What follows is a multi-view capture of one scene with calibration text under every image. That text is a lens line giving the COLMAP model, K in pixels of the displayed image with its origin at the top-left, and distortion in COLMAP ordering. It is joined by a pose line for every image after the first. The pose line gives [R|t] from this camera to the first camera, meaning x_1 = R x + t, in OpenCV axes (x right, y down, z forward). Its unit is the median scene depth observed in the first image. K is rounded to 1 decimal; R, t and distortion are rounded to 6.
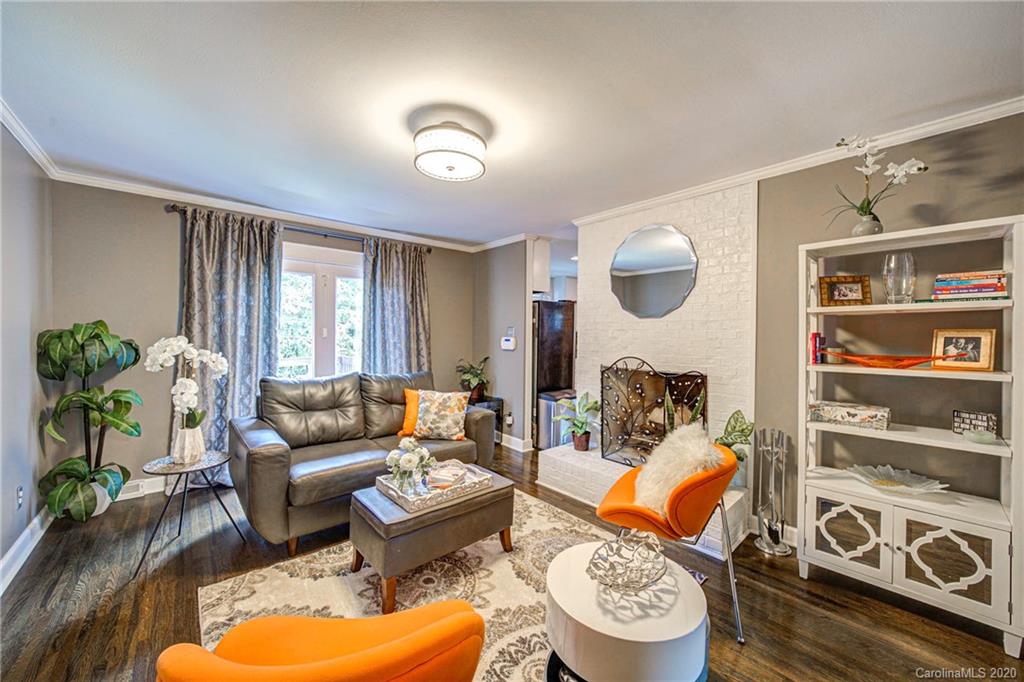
lens RADIAL K [[391.4, 0, 508.5], [0, 391.4, 337.3], [0, 0, 1]] dist [-0.000727, -0.000061]
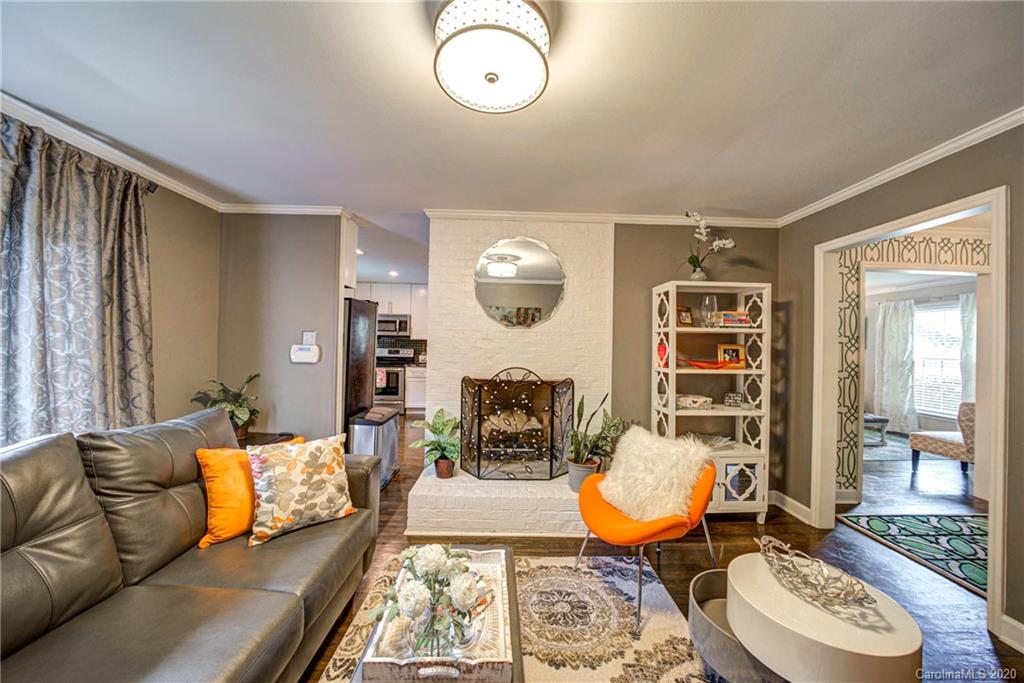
lens RADIAL K [[364.2, 0, 512.0], [0, 364.2, 341.5], [0, 0, 1]] dist [-0.017432, 0.000285]
pose [[0.639969, 0.010362, 0.768331, -0.384048], [-0.008330, 0.999944, -0.006548, -0.008688], [-0.768356, -0.002210, 0.640019, 0.419331]]
